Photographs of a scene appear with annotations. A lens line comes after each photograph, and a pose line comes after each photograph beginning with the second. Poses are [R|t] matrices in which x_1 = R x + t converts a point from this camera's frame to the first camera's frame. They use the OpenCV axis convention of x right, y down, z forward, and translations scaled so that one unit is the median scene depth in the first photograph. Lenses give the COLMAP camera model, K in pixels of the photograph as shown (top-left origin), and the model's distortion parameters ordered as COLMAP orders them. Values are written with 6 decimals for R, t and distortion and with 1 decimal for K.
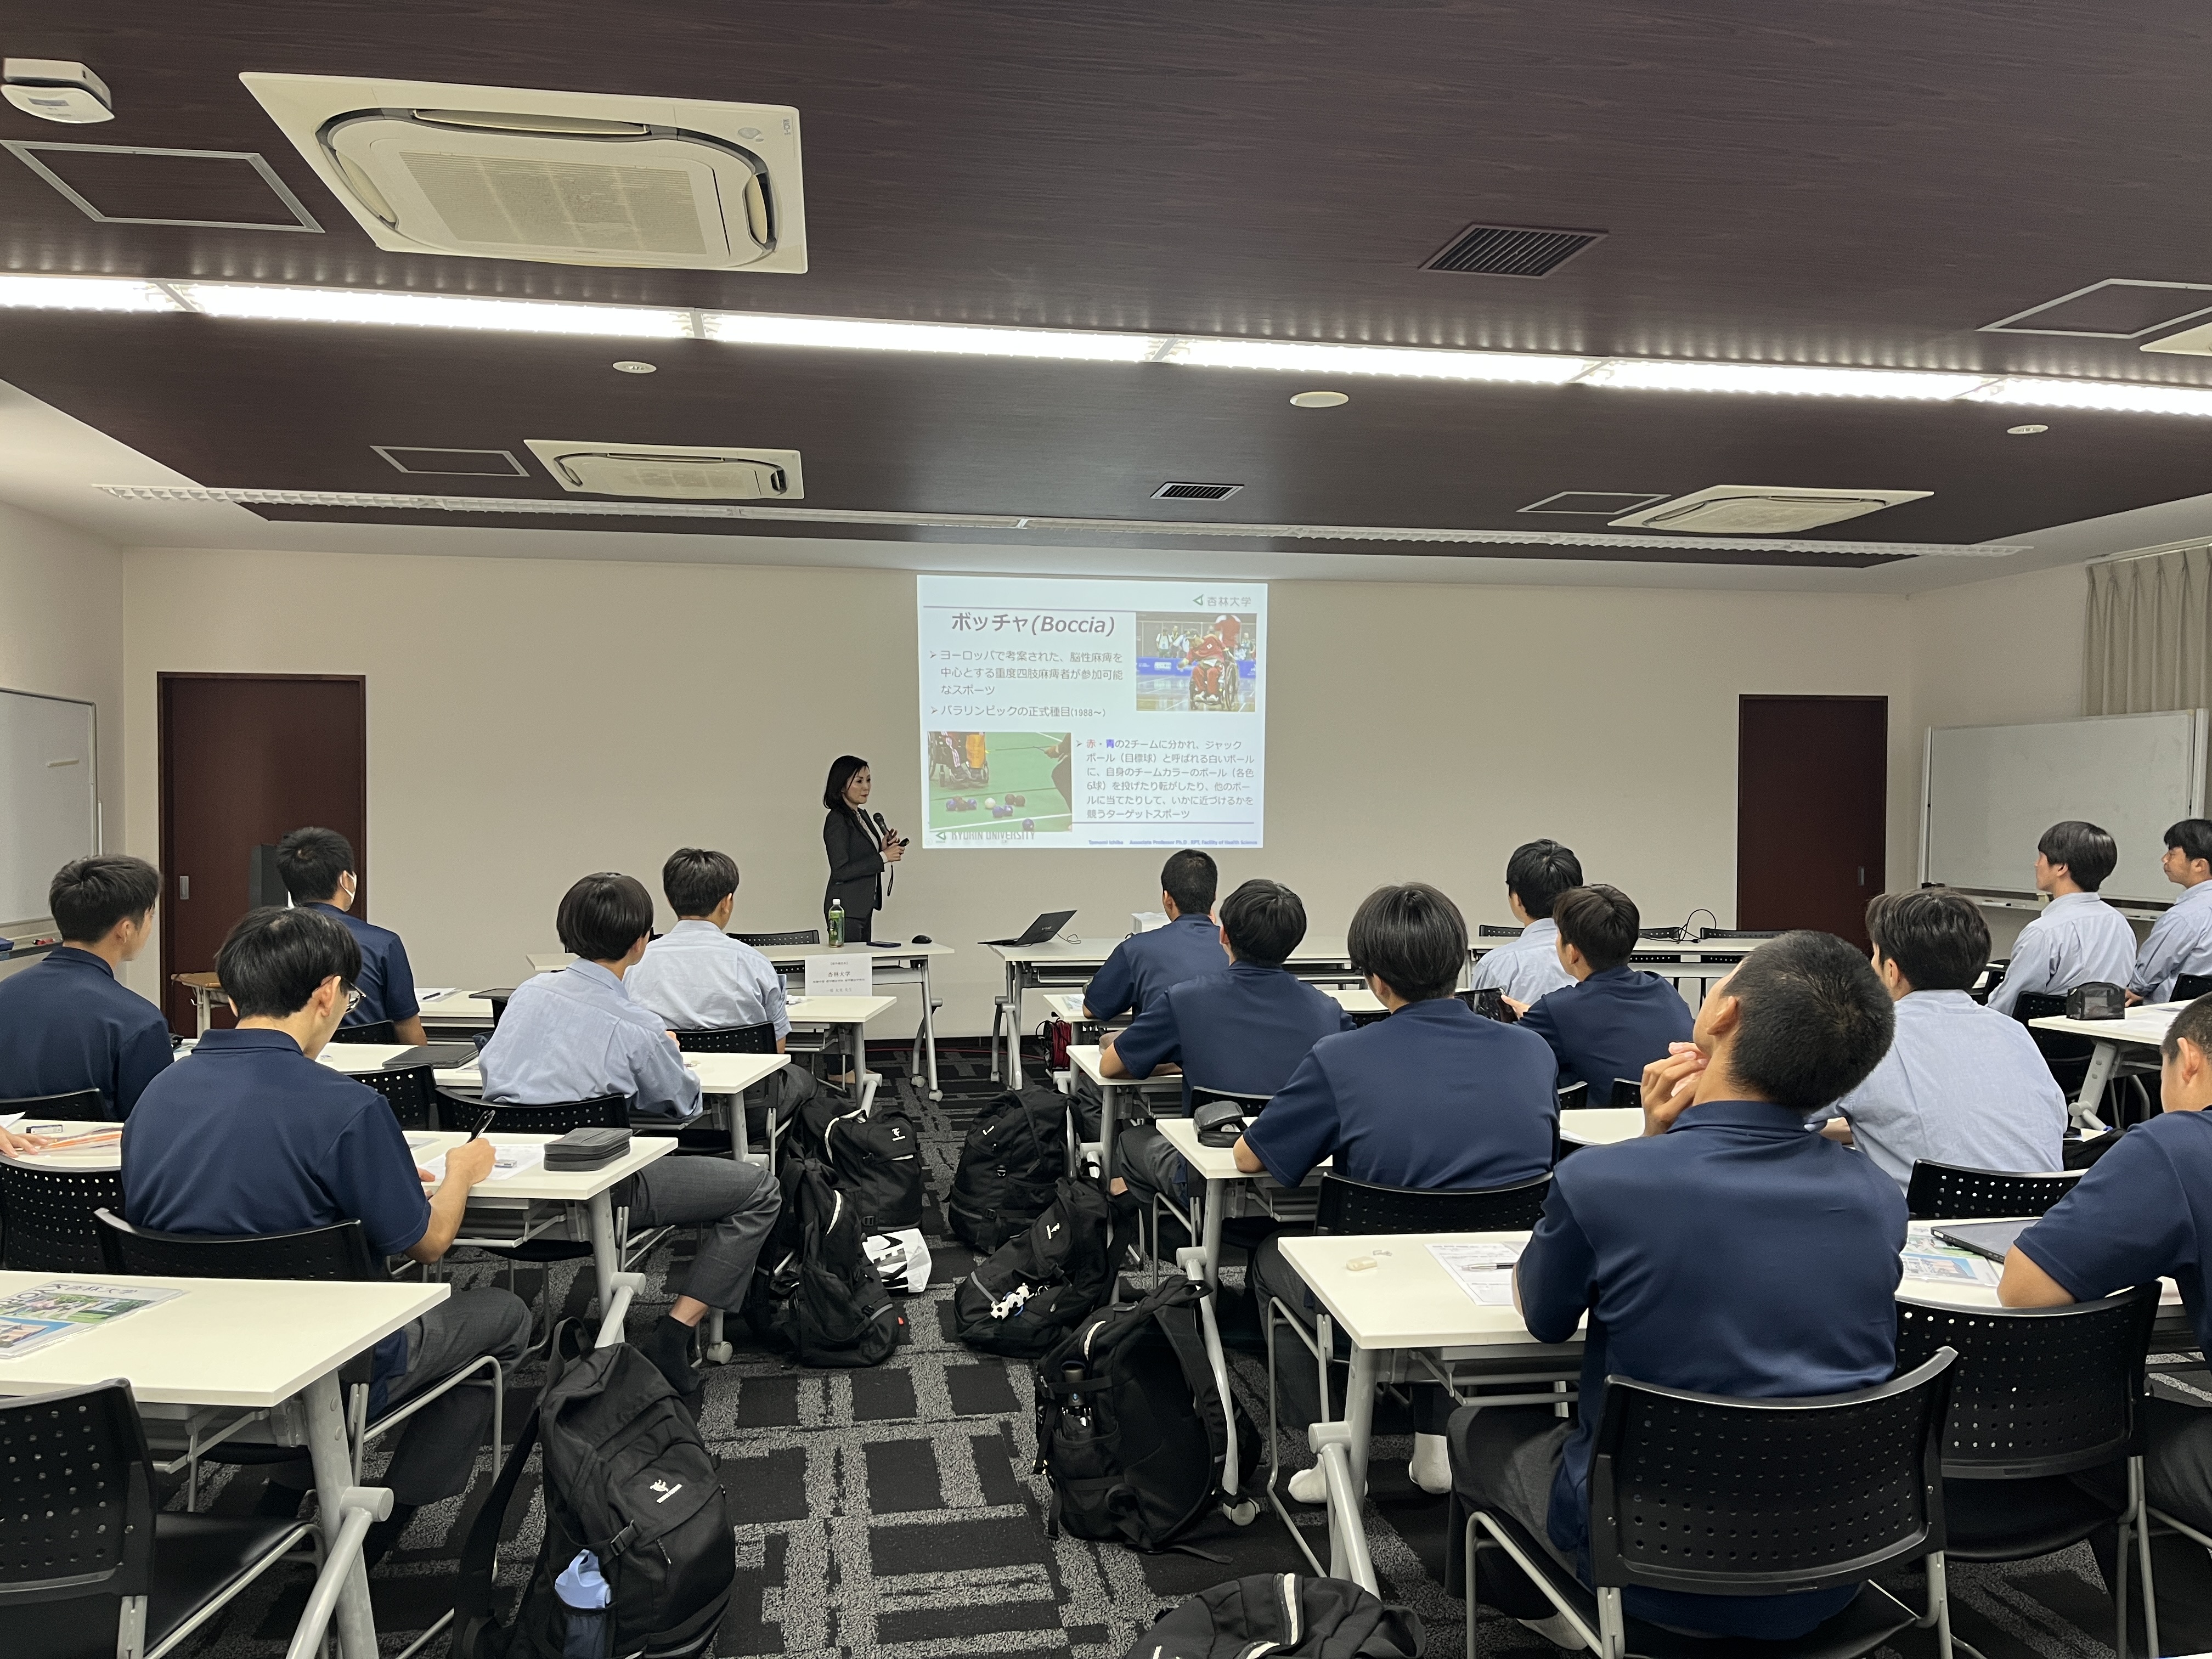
lens RADIAL K [[1671.1, 0, 1098.7], [0, 1671.1, 837.0], [0, 0, 1]] dist [0.035951, -0.062224]
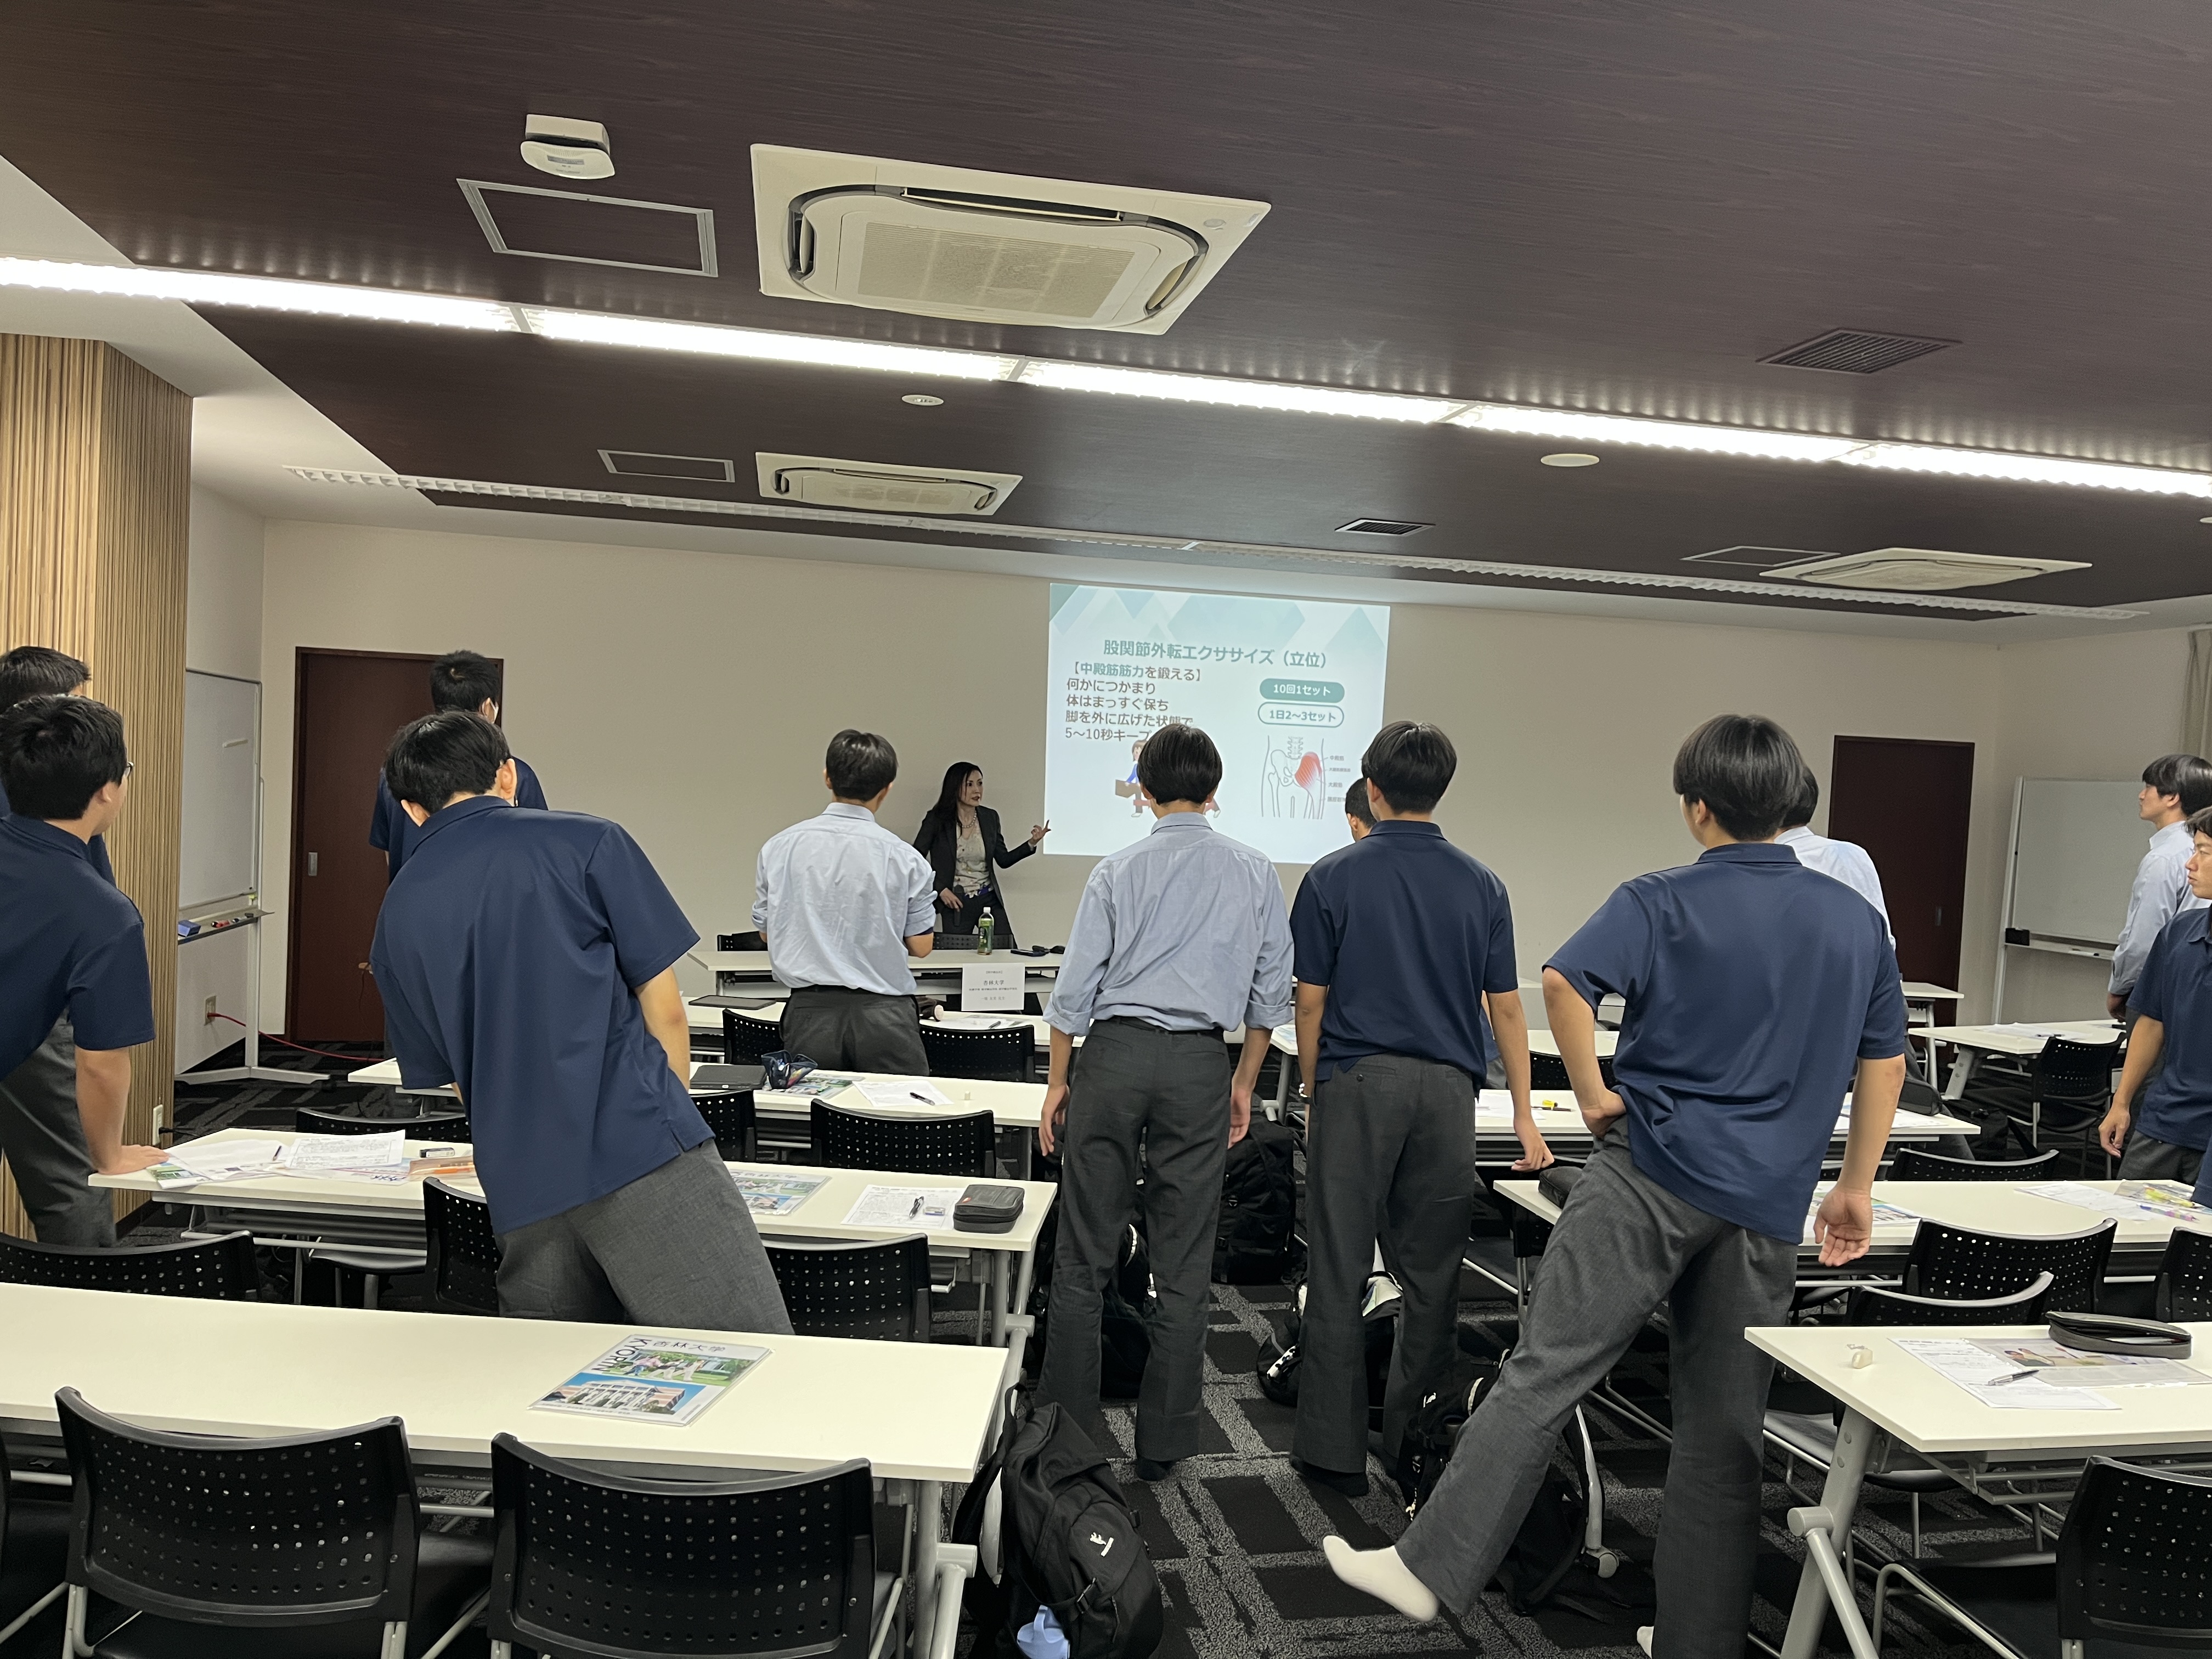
lens RADIAL K [[1671.1, 0, 1113.1], [0, 1671.1, 839.1], [0, 0, 1]] dist [0.035951, -0.062224]
pose [[0.998504, 0.043747, 0.032789, -0.175988], [-0.044221, 0.998925, 0.013878, -0.032699], [-0.032147, -0.015308, 0.999366, -0.020166]]
